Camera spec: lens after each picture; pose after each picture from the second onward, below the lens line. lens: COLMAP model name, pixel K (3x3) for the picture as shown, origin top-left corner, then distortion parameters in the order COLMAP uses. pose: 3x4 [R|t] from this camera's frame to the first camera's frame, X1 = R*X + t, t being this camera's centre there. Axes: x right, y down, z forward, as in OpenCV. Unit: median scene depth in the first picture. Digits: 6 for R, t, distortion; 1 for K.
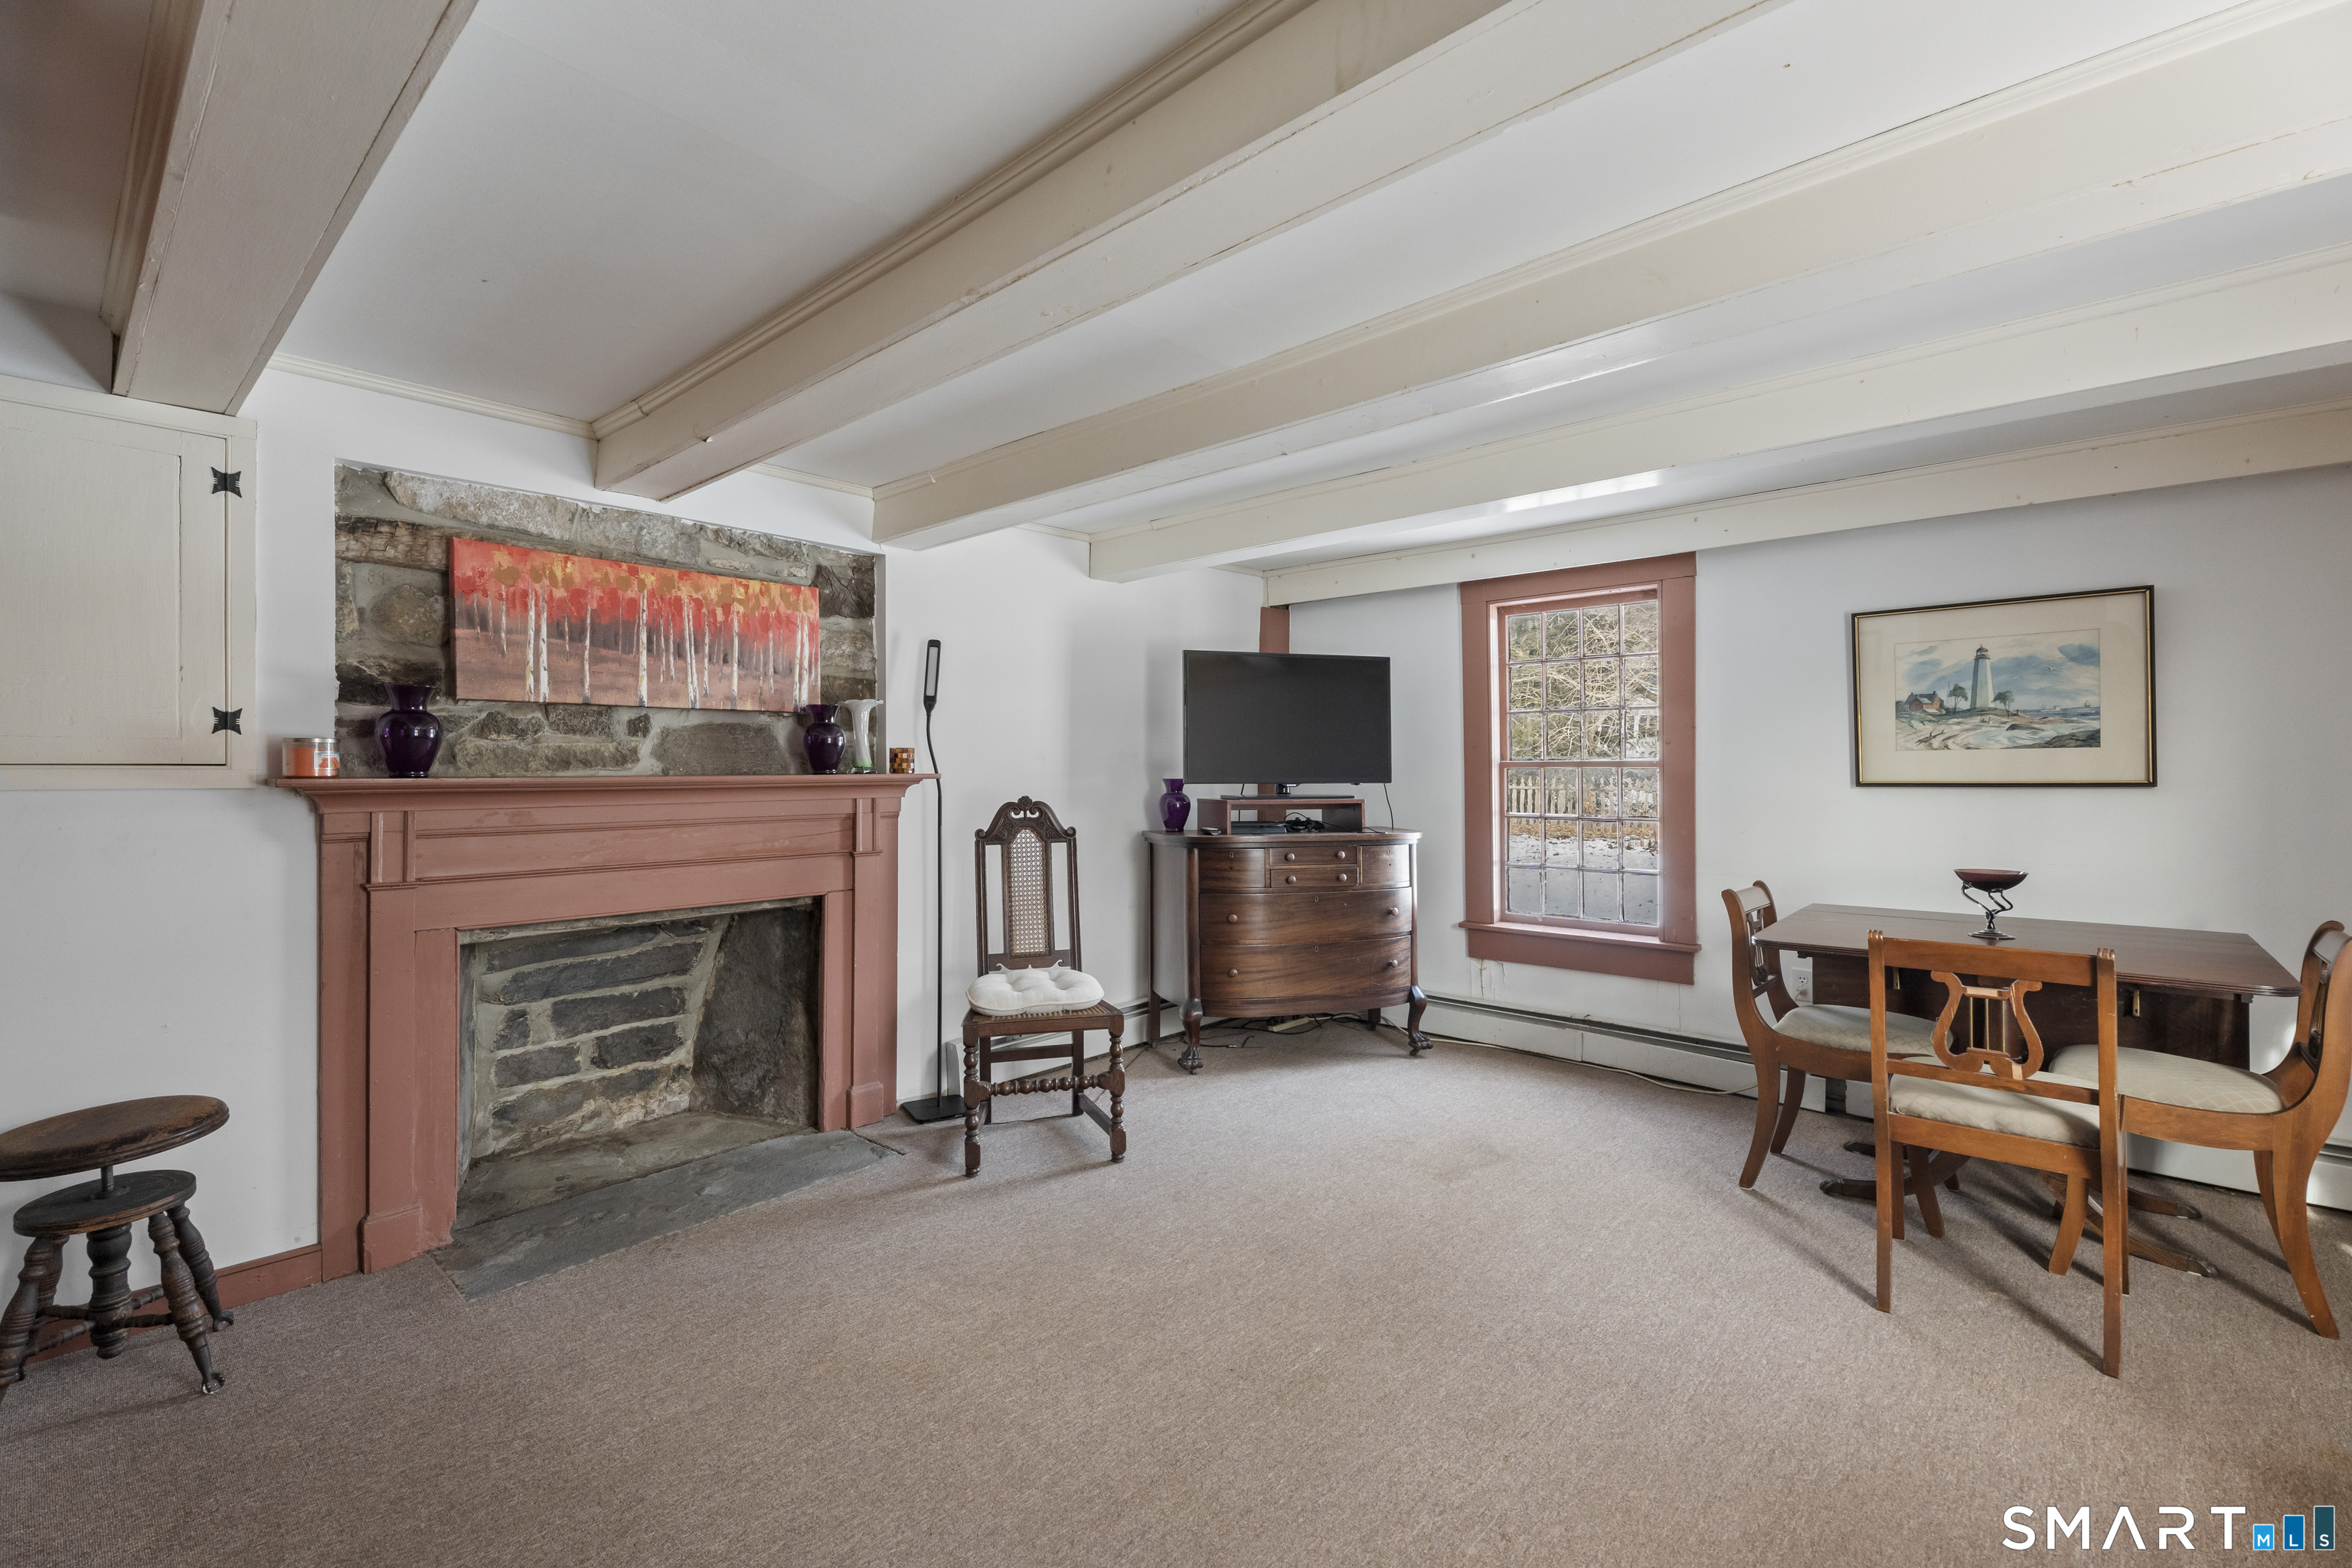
lens RADIAL K [[1035.8, 0, 1172.4], [0, 1035.8, 774.8], [0, 0, 1]] dist [0.001140, 0.000308]
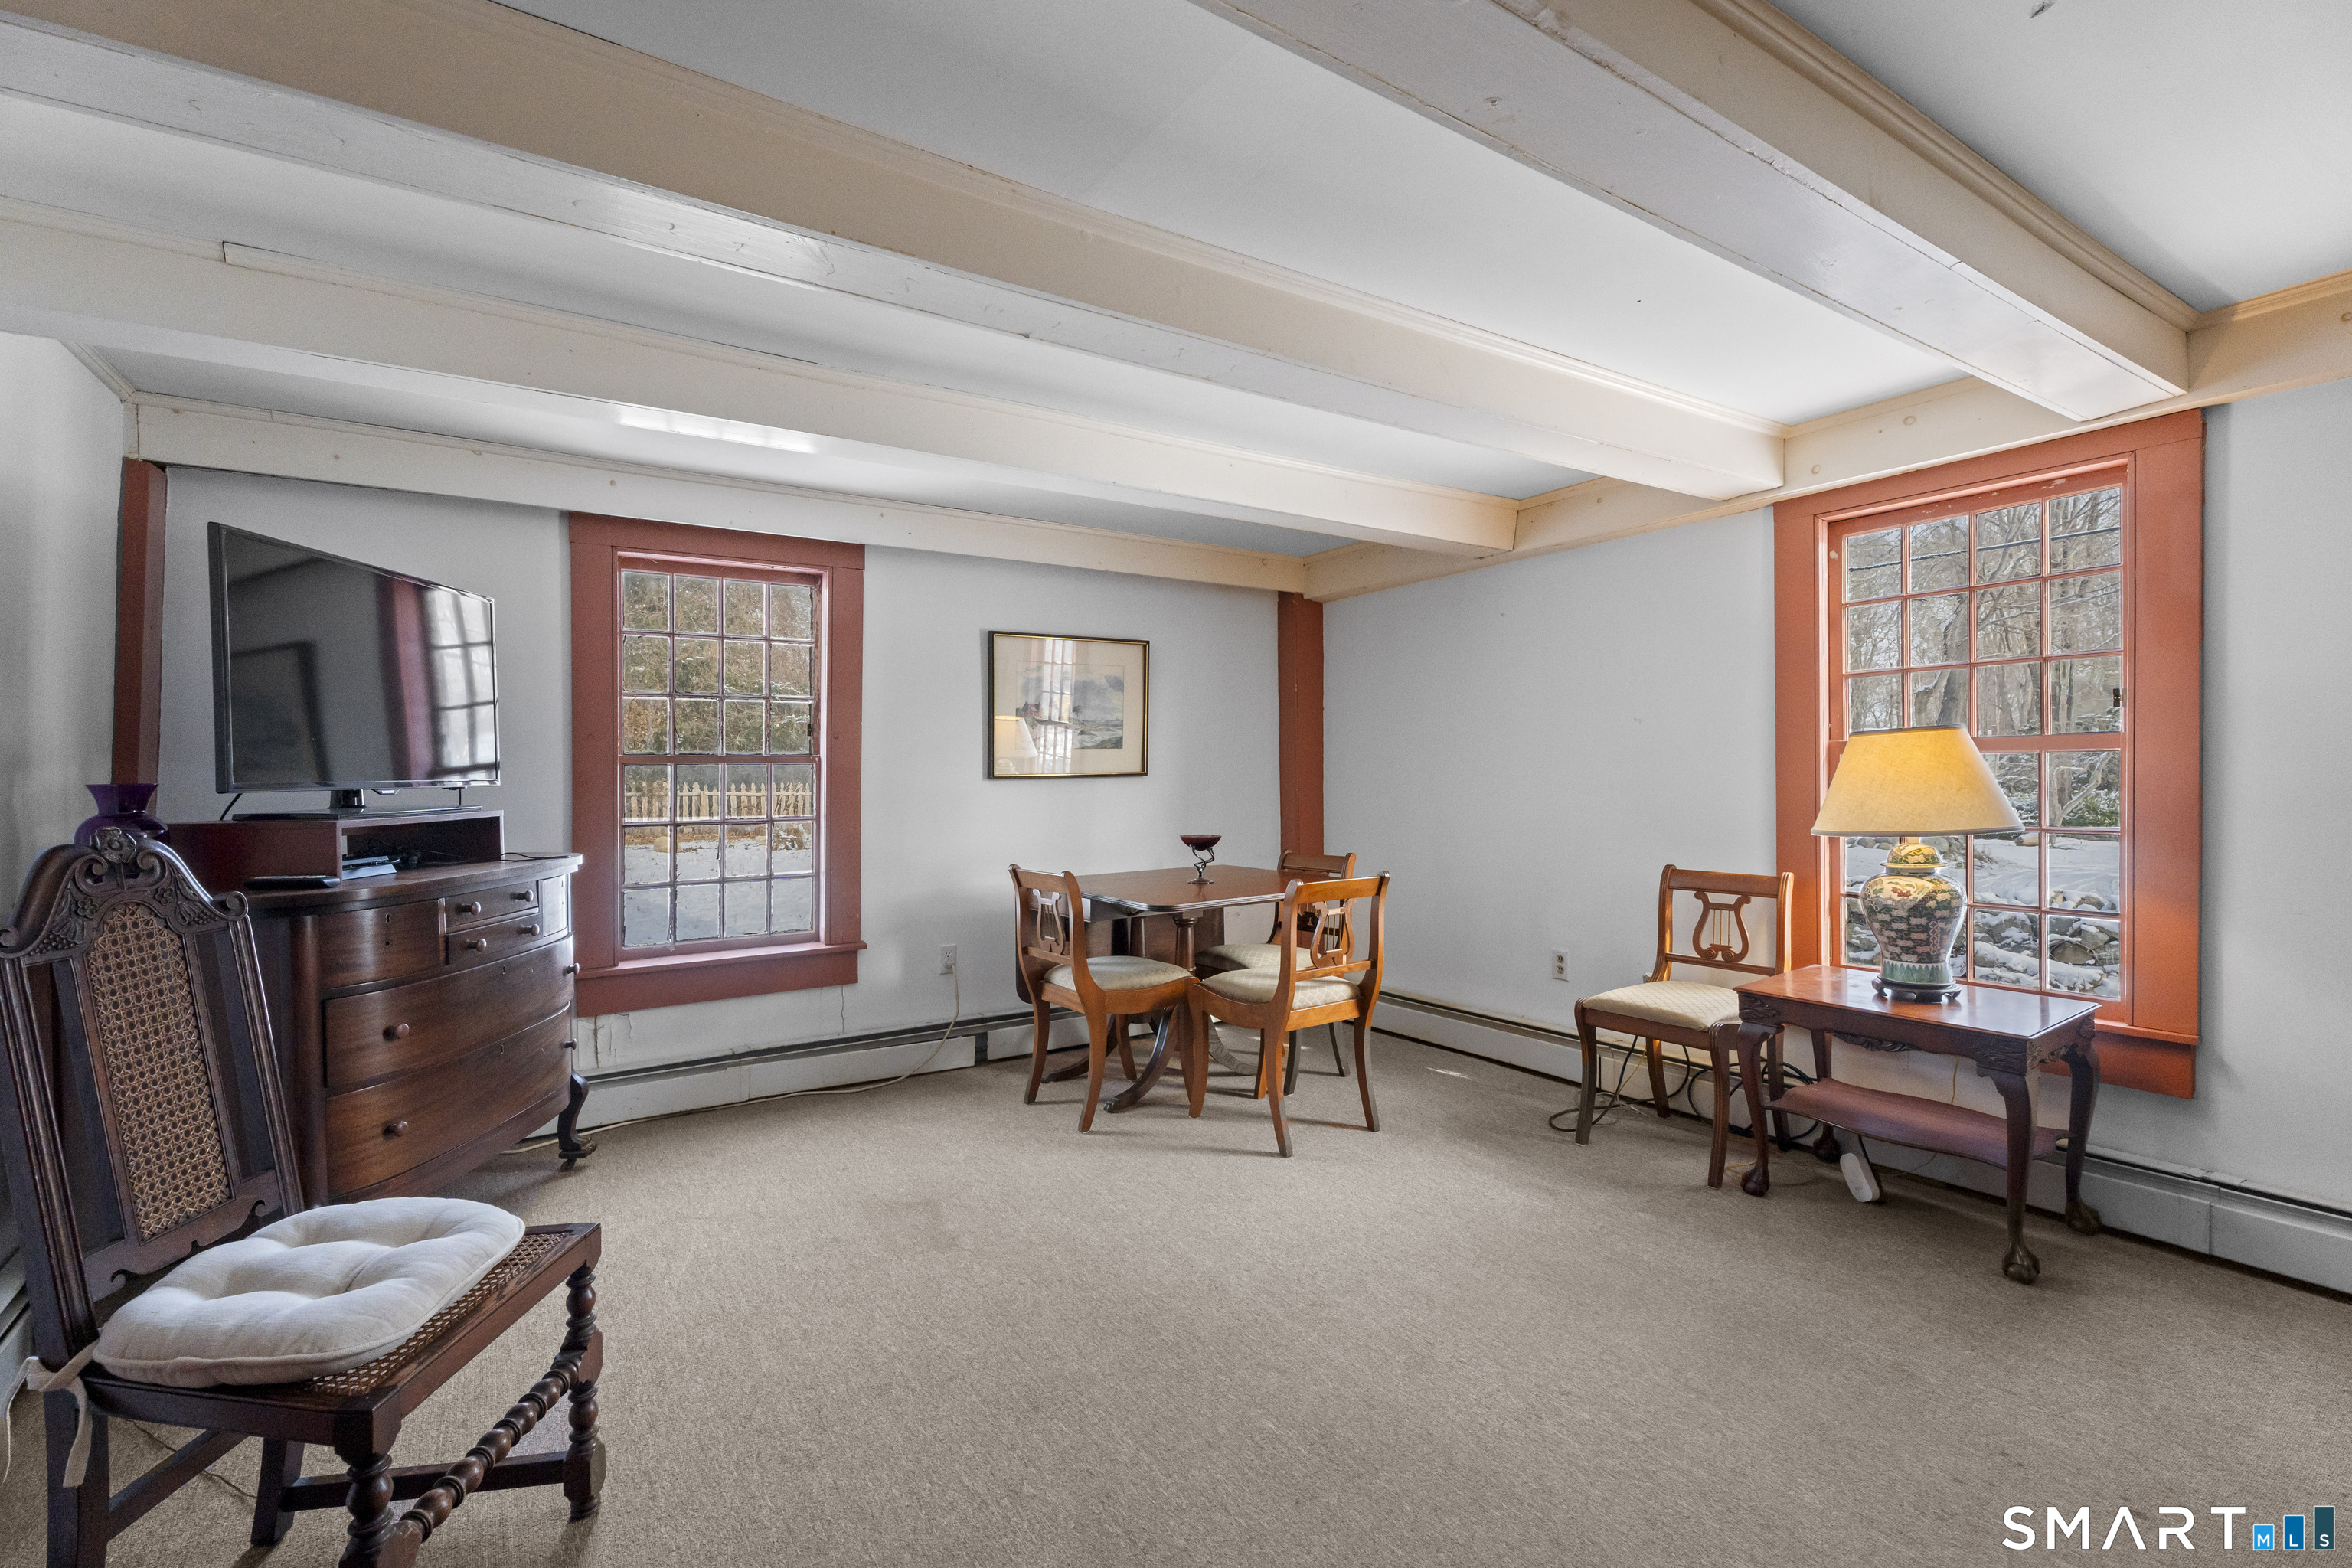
lens RADIAL K [[1040.0, 0, 1169.1], [0, 1040.0, 790.0], [0, 0, 1]] dist [0.001945, 0.000956]
pose [[0.240508, -0.023290, 0.970368, -0.446036], [0.011508, 0.999710, 0.021142, 0.000757], [-0.970579, 0.006083, 0.240706, 0.539646]]
